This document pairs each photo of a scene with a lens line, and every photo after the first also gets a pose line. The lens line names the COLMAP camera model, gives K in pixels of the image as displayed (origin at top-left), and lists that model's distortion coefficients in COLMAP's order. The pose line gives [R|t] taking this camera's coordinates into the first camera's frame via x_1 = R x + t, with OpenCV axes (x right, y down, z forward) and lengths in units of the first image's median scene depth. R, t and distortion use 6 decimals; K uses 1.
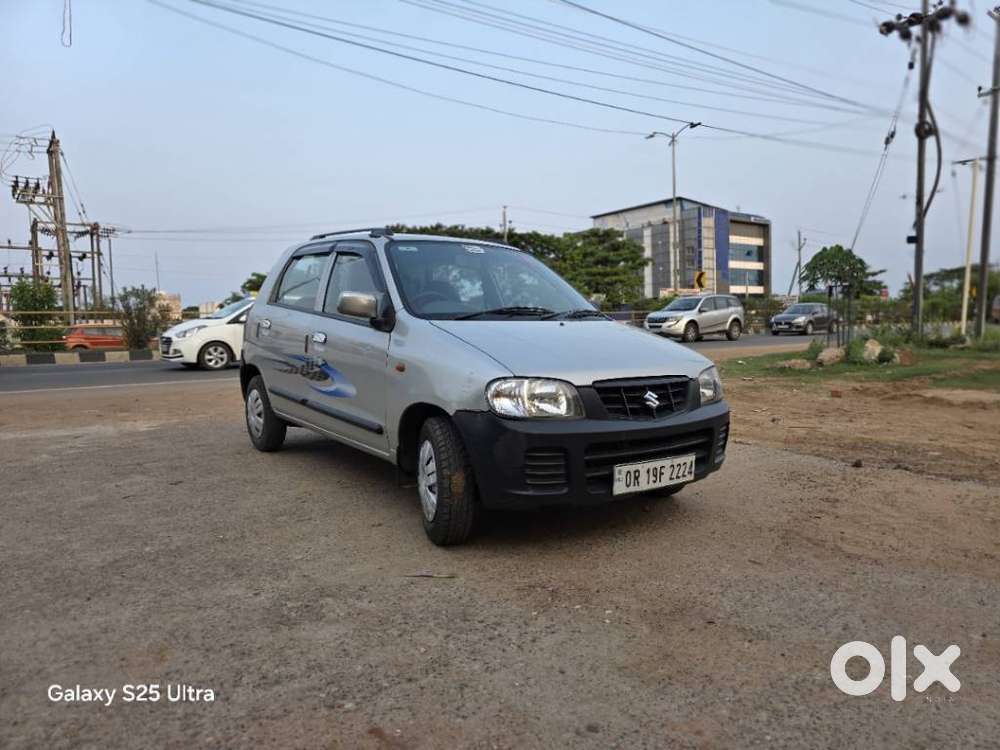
lens RADIAL K [[672.1, 0, 499.8], [0, 672.1, 380.7], [0, 0, 1]] dist [0.043414, -0.036750]
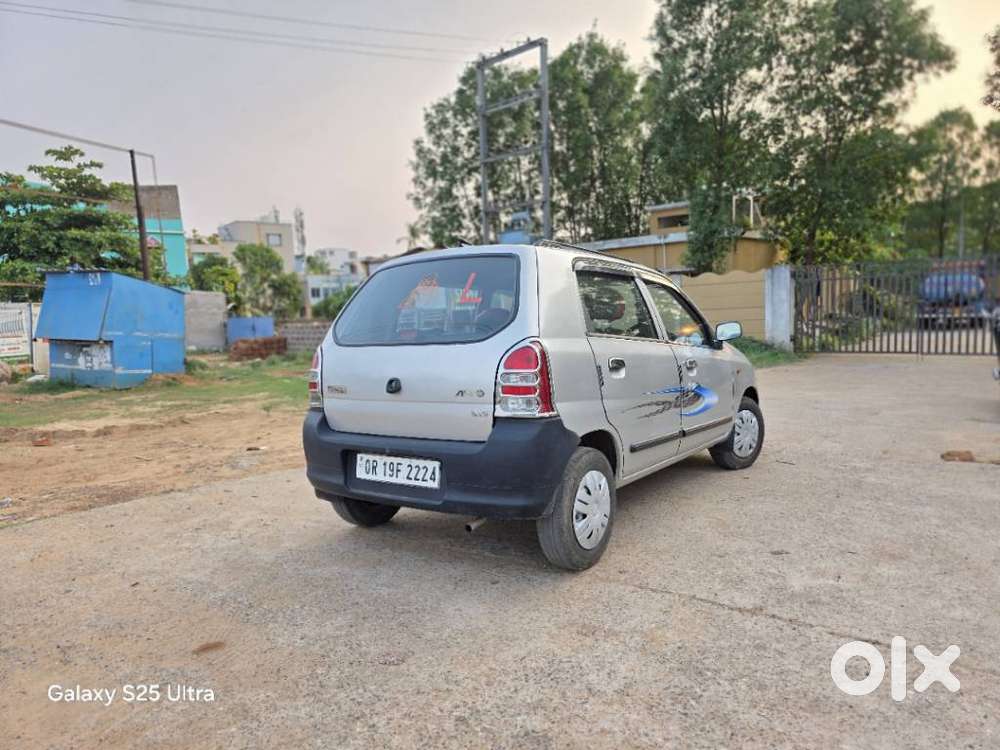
lens RADIAL K [[672.1, 0, 513.5], [0, 672.1, 378.3], [0, 0, 1]] dist [0.043414, -0.036750]
pose [[-0.315522, -0.062666, 0.946847, -1.127890], [0.122995, 0.986699, 0.106290, -0.179252], [-0.940913, 0.149995, -0.303618, 1.510067]]
